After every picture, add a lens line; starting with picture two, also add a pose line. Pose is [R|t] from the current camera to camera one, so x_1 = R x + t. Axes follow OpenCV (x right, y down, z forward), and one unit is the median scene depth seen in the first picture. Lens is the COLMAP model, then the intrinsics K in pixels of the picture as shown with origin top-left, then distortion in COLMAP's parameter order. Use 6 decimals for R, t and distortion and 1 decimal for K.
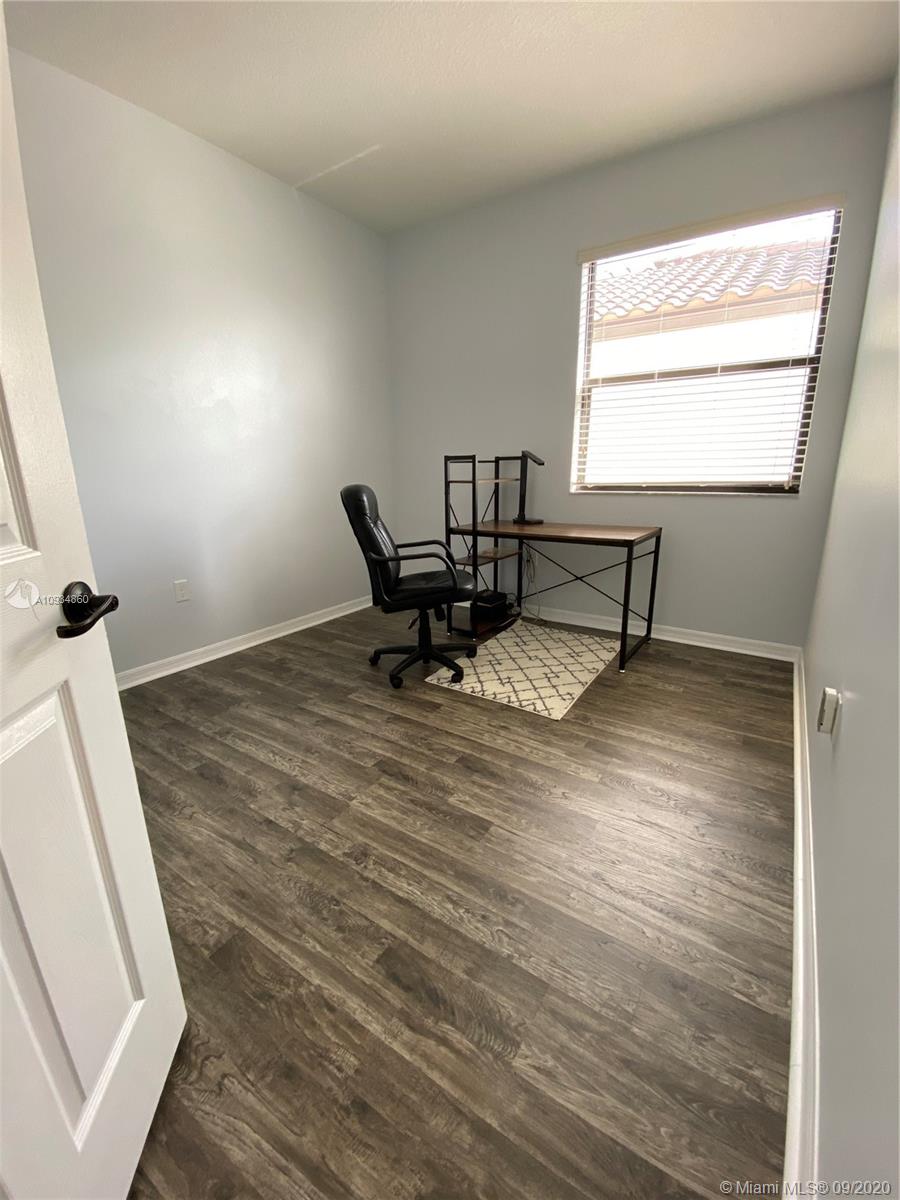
lens RADIAL K [[491.9, 0, 454.6], [0, 491.9, 593.7], [0, 0, 1]] dist [-0.007411, -0.010708]
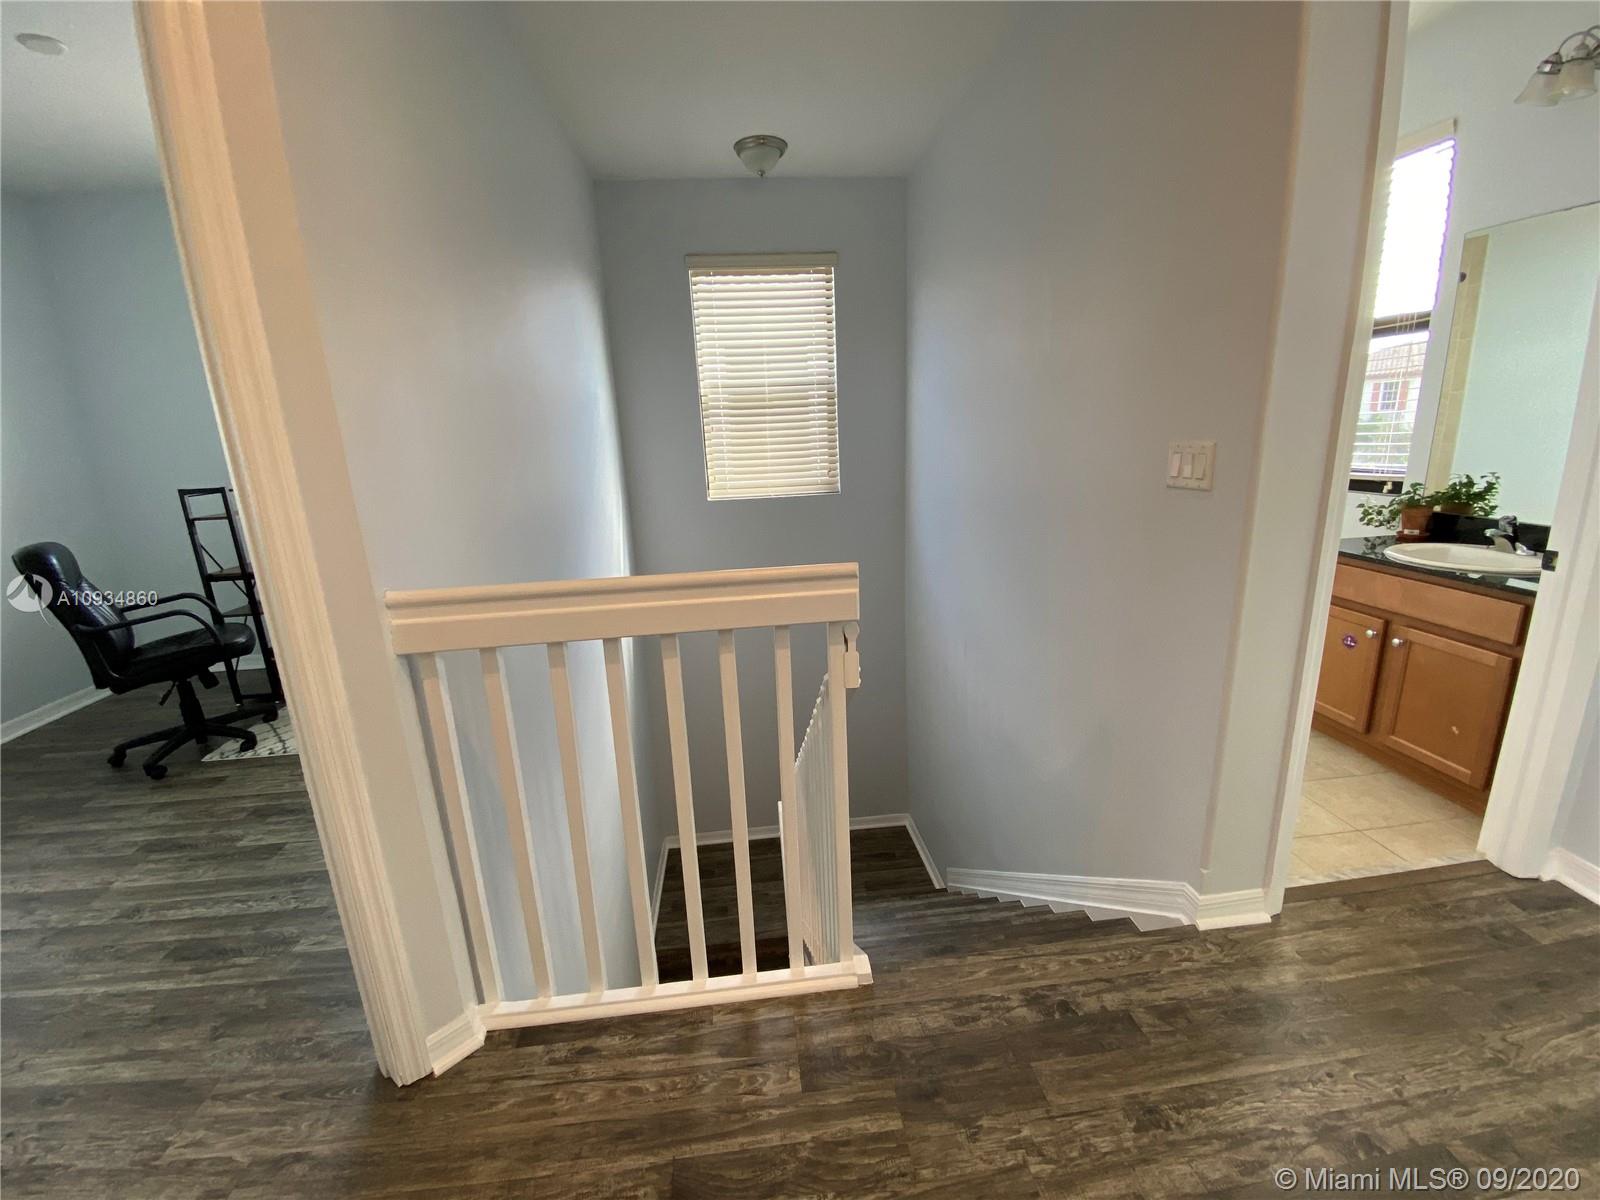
lens RADIAL K [[655.9, 0, 795.9], [0, 655.9, 595.9], [0, 0, 1]] dist [-0.007411, -0.010708]
pose [[0.770559, -0.182176, 0.610779, 0.154968], [0.195646, 0.979625, 0.045364, 0.079232], [-0.606598, 0.084541, 0.790501, -0.795109]]
